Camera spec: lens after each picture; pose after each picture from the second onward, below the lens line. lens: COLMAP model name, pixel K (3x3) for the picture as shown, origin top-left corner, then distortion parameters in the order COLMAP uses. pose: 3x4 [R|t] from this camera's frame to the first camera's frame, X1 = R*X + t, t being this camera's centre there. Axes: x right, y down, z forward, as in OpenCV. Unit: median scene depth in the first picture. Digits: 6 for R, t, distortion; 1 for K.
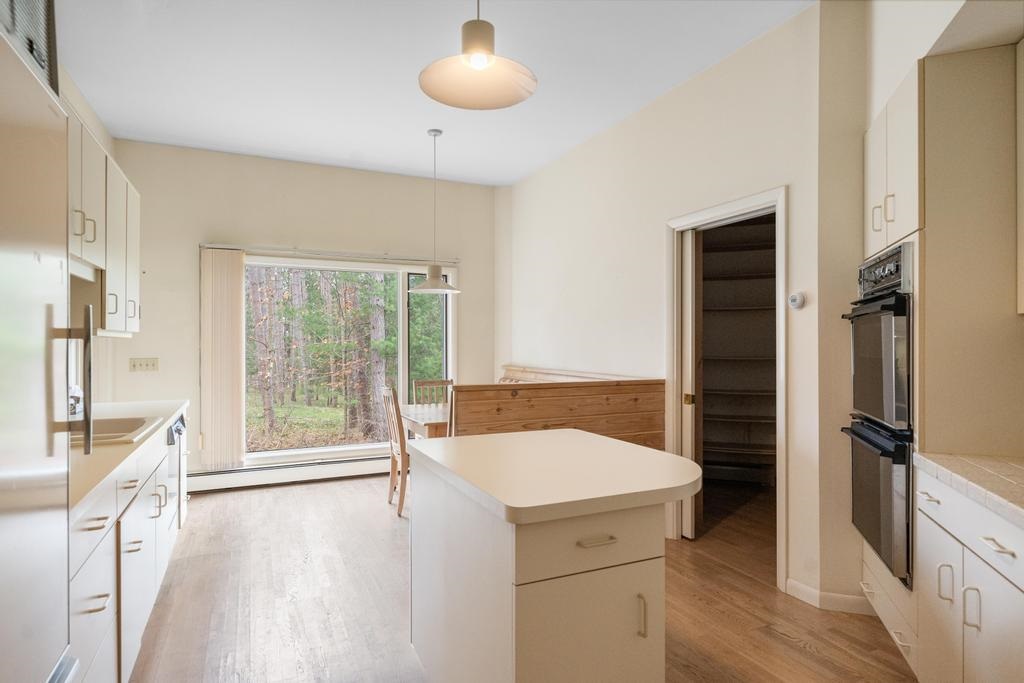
lens RADIAL K [[571.0, 0, 513.0], [0, 571.0, 343.2], [0, 0, 1]] dist [-0.004352, -0.001152]
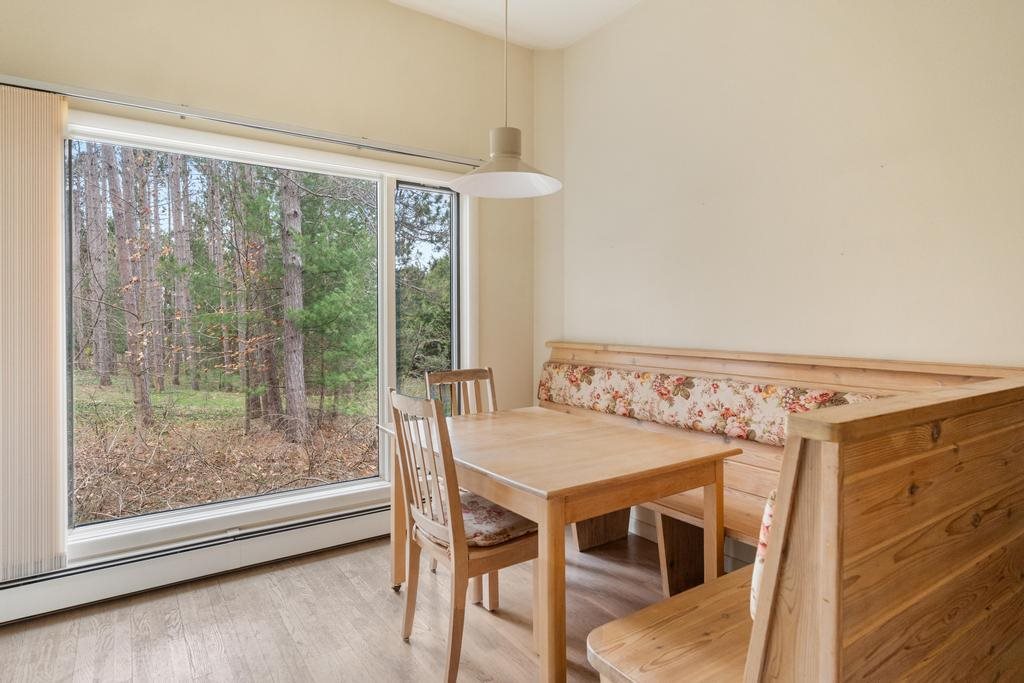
lens RADIAL K [[571.0, 0, 505.3], [0, 571.0, 324.0], [0, 0, 1]] dist [-0.004352, -0.001152]
pose [[0.987735, 0.001598, 0.156132, -0.070210], [-0.002945, 0.999960, 0.008399, 0.006367], [-0.156112, -0.008756, 0.987701, 0.179031]]
